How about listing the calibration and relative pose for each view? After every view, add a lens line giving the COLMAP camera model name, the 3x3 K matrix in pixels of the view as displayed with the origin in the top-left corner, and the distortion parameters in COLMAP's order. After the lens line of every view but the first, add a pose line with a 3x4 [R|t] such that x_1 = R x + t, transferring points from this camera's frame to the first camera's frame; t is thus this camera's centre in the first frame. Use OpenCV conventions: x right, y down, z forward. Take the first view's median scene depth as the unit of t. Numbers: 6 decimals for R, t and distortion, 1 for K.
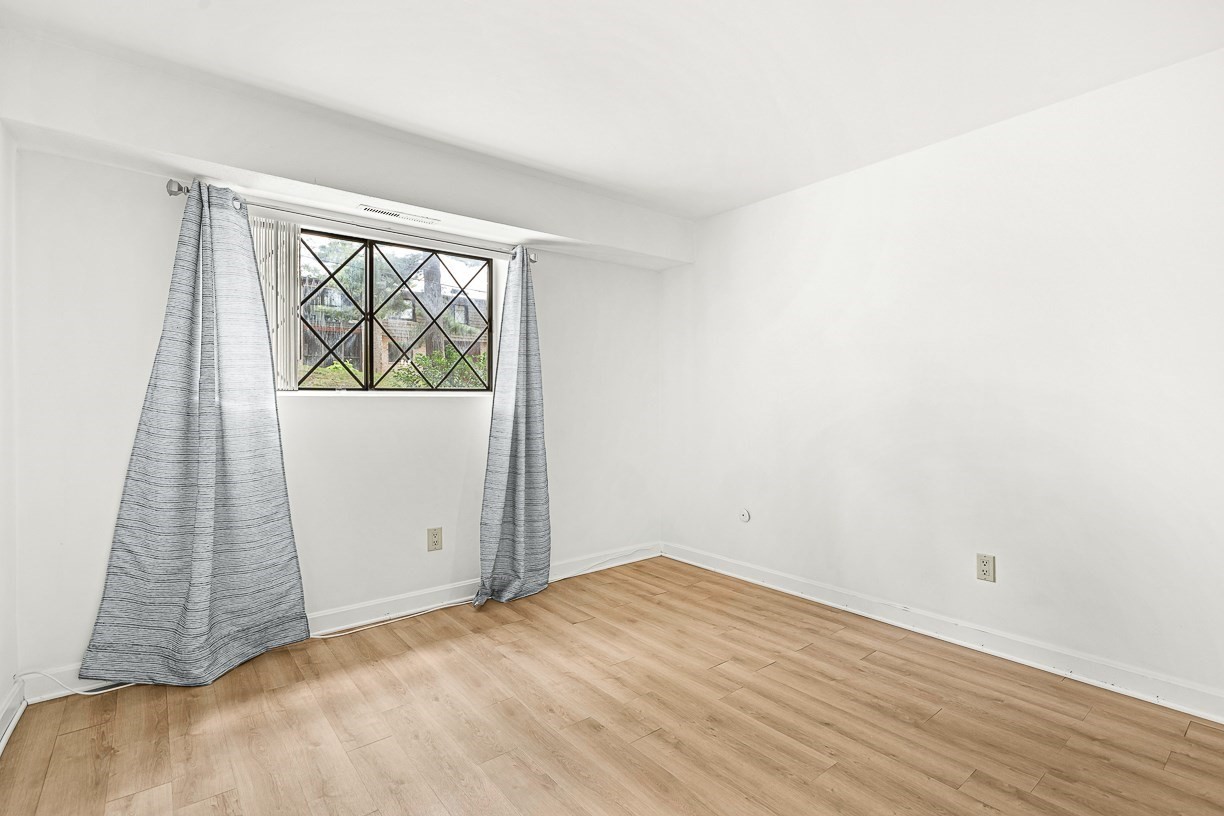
lens RADIAL K [[565.7, 0, 629.2], [0, 565.7, 392.6], [0, 0, 1]] dist [-0.001100, 0.001472]
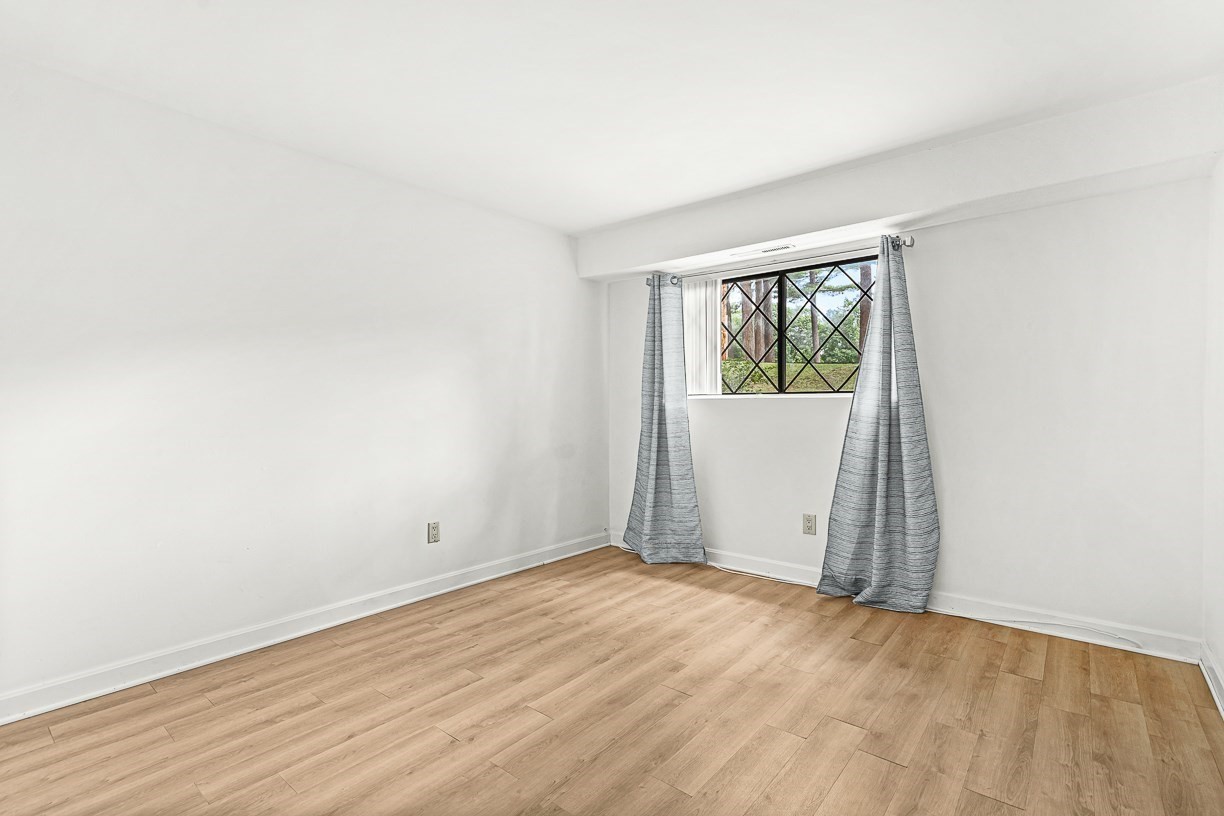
lens RADIAL K [[565.7, 0, 611.8], [0, 565.7, 419.2], [0, 0, 1]] dist [-0.001100, 0.001472]
pose [[0.185957, 0.018634, -0.982381, 0.818319], [0.014481, 0.999660, 0.021703, 0.023541], [0.982451, -0.018262, 0.185624, 0.490682]]
